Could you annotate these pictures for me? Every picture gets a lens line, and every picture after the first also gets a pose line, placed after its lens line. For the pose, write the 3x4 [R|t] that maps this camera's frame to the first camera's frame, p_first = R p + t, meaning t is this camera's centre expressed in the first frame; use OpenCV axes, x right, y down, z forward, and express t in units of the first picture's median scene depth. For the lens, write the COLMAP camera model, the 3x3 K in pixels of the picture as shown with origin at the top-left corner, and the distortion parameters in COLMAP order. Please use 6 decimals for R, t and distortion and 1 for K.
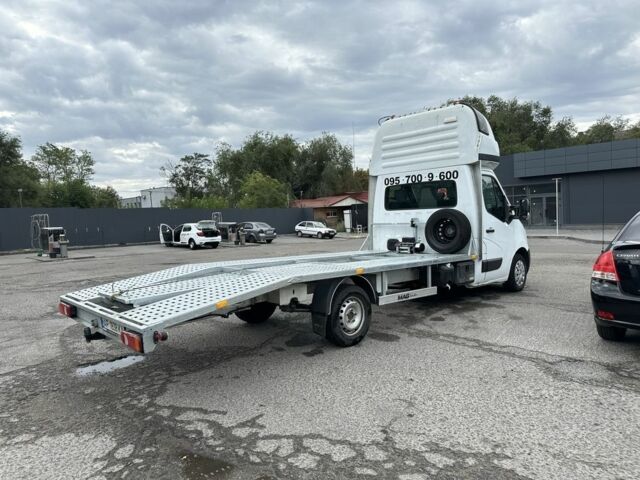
lens RADIAL K [[463.4, 0, 320.0], [0, 463.4, 240.0], [0, 0, 1]] dist [0.093175, -0.096563]
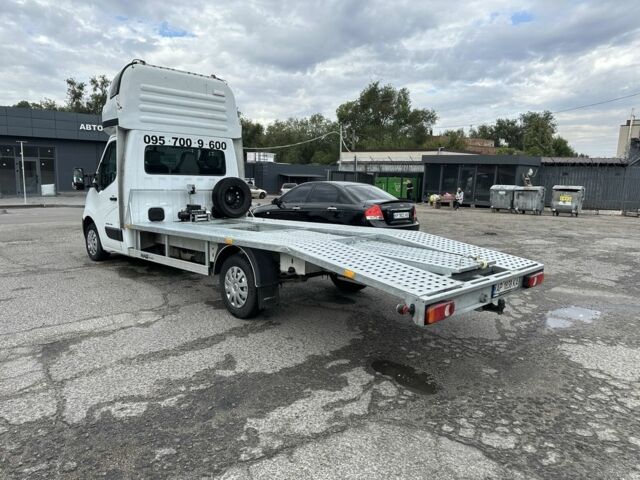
lens RADIAL K [[463.4, 0, 320.0], [0, 463.4, 240.0], [0, 0, 1]] dist [0.093175, -0.096563]
pose [[-0.057708, -0.095907, 0.993716, -0.818675], [0.032520, 0.994666, 0.097888, -0.019843], [-0.997804, 0.037965, -0.054281, 0.830402]]
